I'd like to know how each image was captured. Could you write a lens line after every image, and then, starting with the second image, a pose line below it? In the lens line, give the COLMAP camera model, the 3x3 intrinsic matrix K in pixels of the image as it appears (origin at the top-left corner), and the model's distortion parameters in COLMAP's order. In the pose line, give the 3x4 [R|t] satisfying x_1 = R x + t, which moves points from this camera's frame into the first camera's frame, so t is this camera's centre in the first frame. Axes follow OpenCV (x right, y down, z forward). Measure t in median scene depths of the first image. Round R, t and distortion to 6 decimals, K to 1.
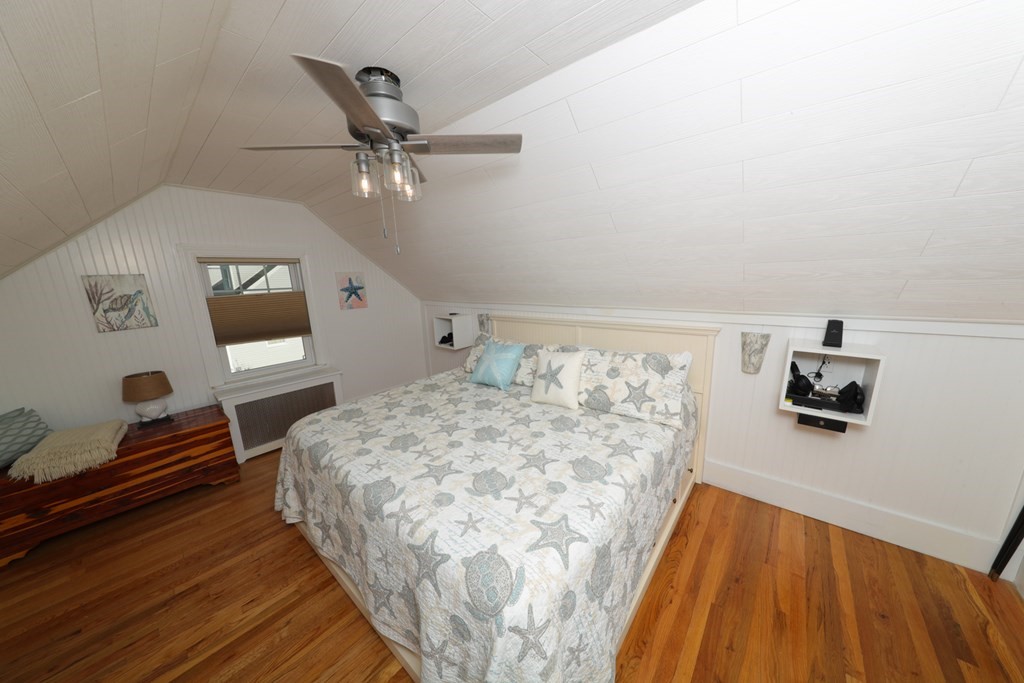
lens RADIAL K [[324.2, 0, 515.8], [0, 324.2, 346.4], [0, 0, 1]] dist [-0.001143, -0.000060]
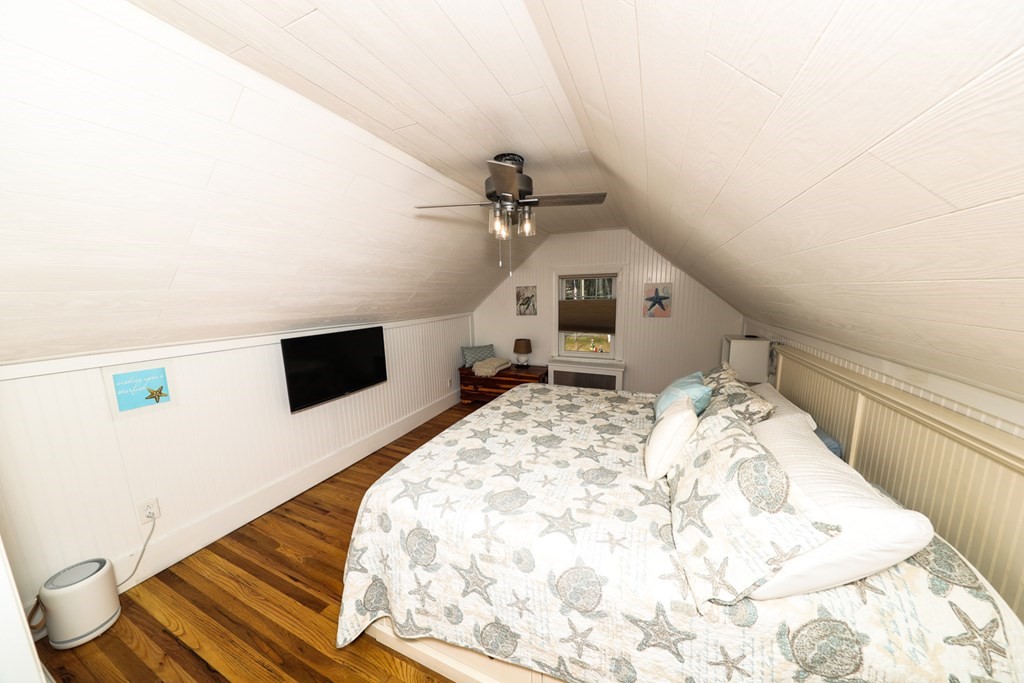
lens RADIAL K [[324.2, 0, 508.9], [0, 324.2, 341.2], [0, 0, 1]] dist [-0.001143, -0.000060]
pose [[0.277093, 0.168568, -0.945941, 0.693892], [-0.196110, 0.973689, 0.116067, -0.122785], [0.940617, 0.153347, 0.302860, 0.426223]]
